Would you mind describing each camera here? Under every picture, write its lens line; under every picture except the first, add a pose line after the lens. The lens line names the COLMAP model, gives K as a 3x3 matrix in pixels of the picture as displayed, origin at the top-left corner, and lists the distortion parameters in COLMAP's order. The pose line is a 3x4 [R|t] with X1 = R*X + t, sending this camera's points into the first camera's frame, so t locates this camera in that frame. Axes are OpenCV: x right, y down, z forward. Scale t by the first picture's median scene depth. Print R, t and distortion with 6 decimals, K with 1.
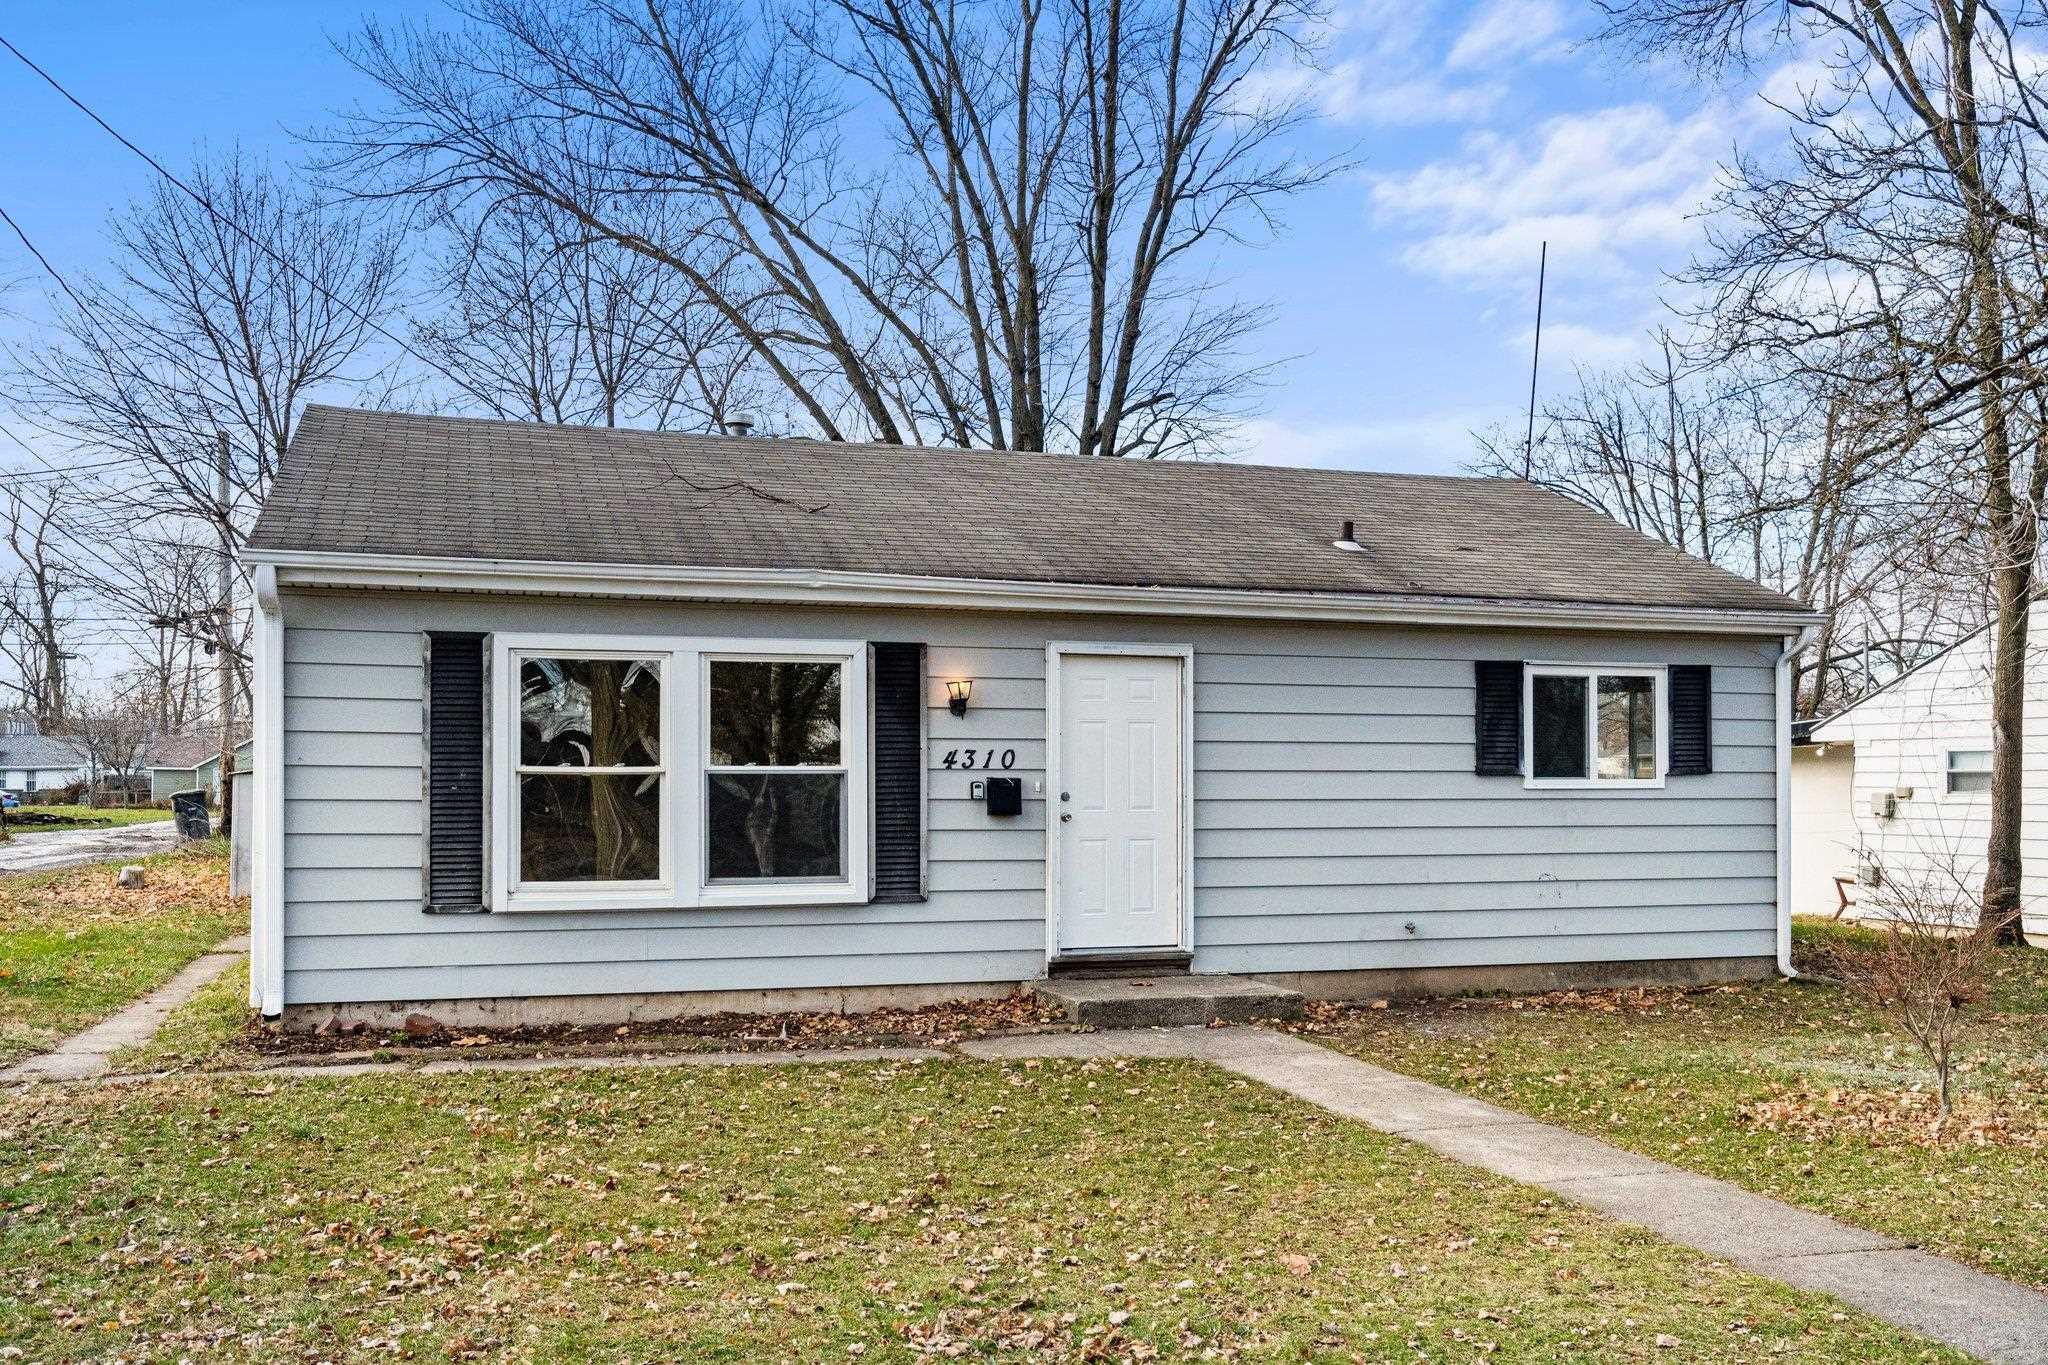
lens RADIAL K [[1753.2, 0, 1023.6], [0, 1753.2, 692.1], [0, 0, 1]] dist [0.003280, -0.004581]
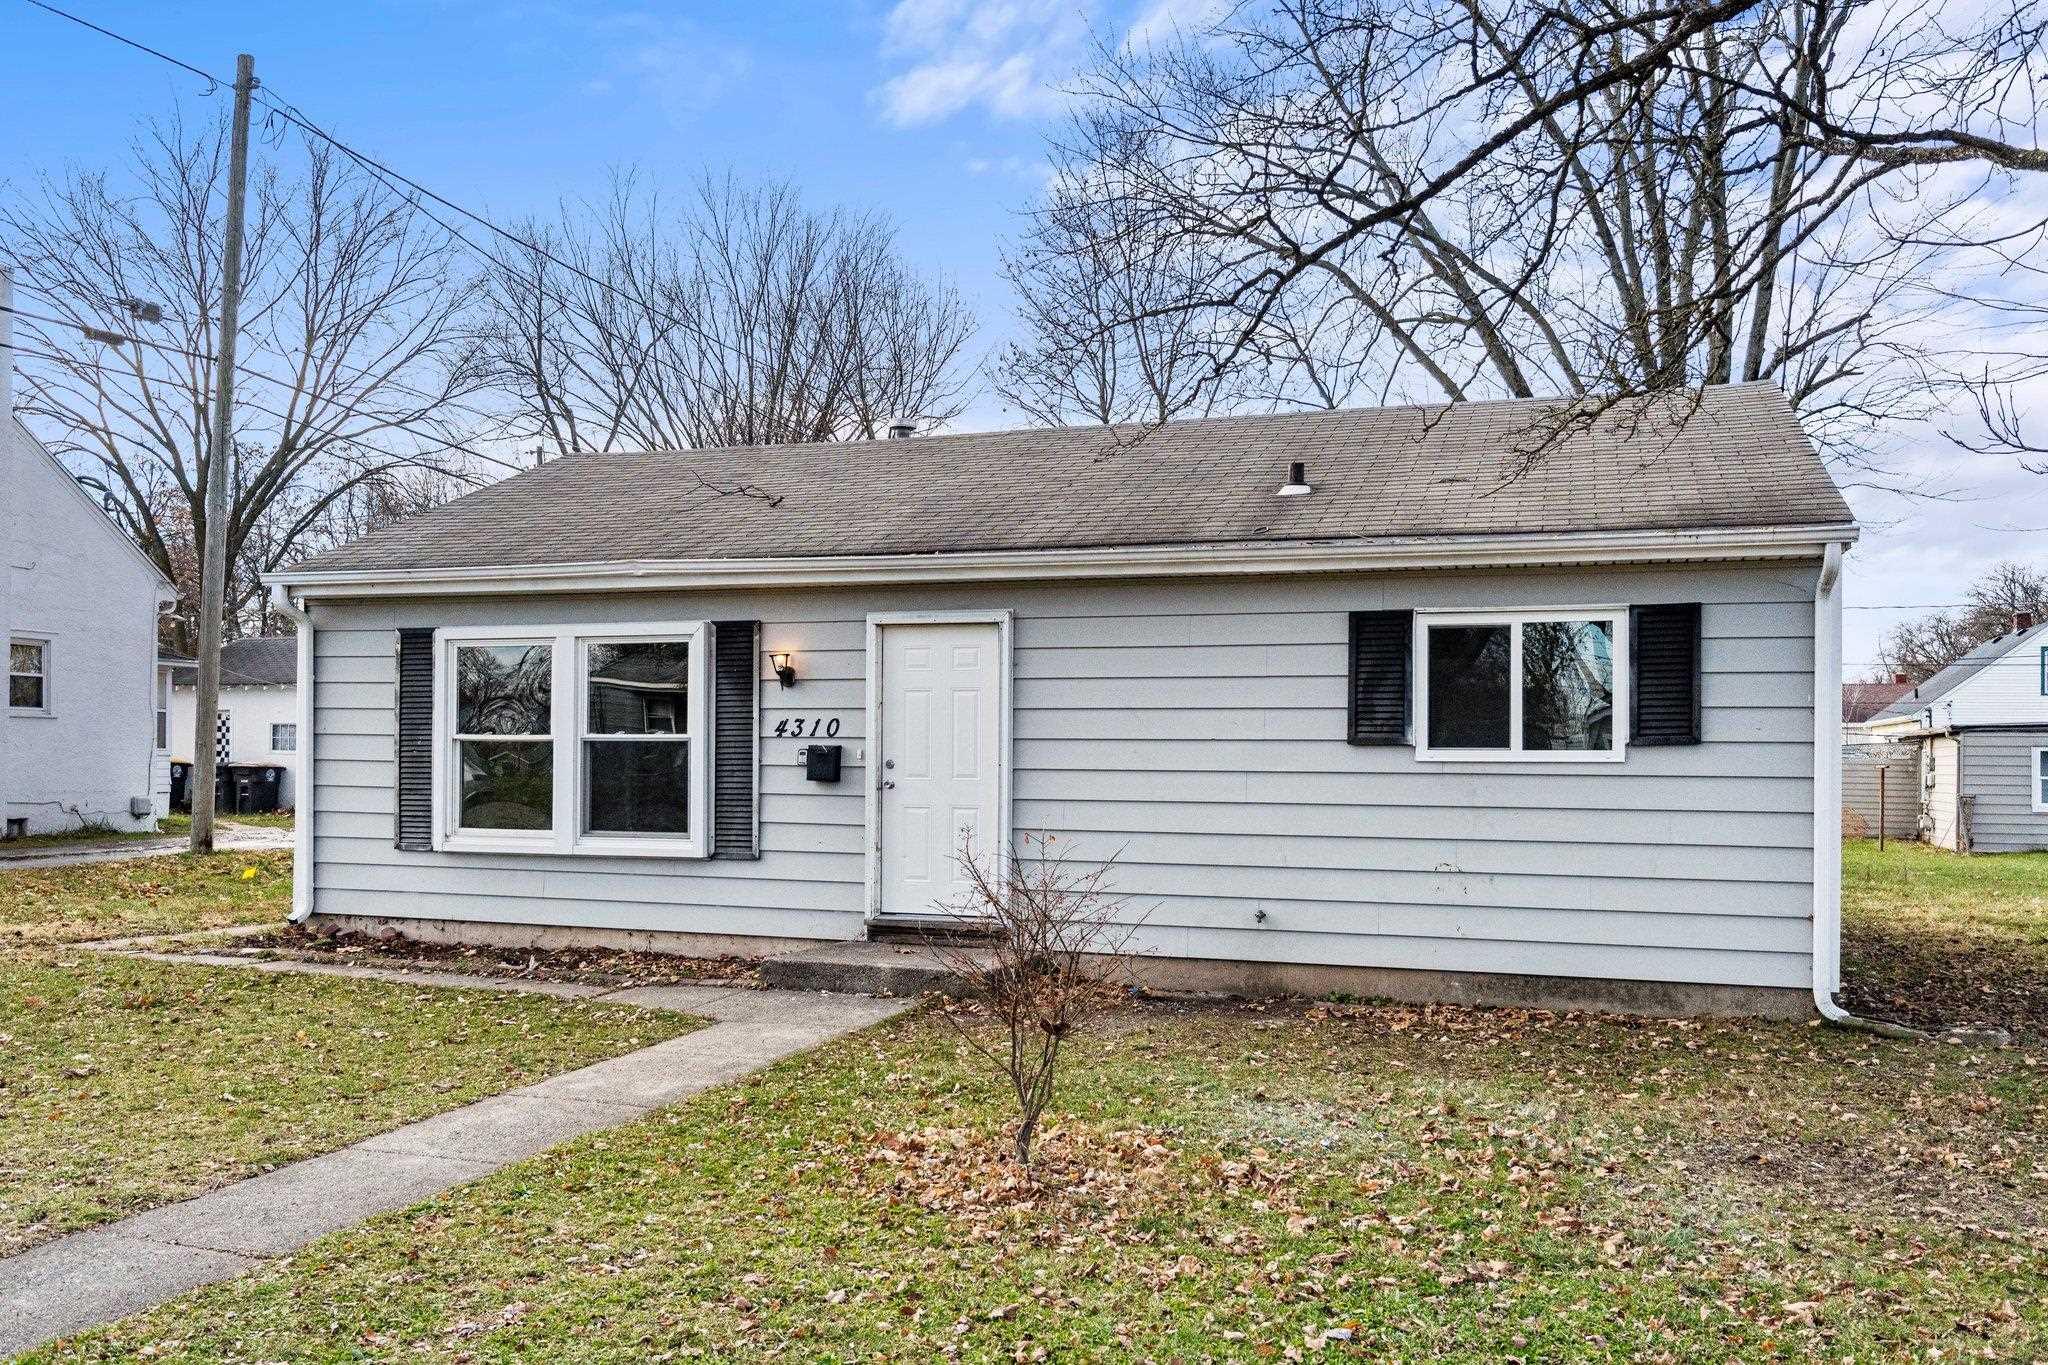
lens RADIAL K [[1632.6, 0, 1022.9], [0, 1632.6, 679.3], [0, 0, 1]] dist [0.005277, 0.003606]
pose [[0.805177, -0.020032, -0.592697, 0.665706], [0.024629, 0.999697, -0.000328, 0.012671], [0.592523, -0.014333, 0.805426, 0.285672]]
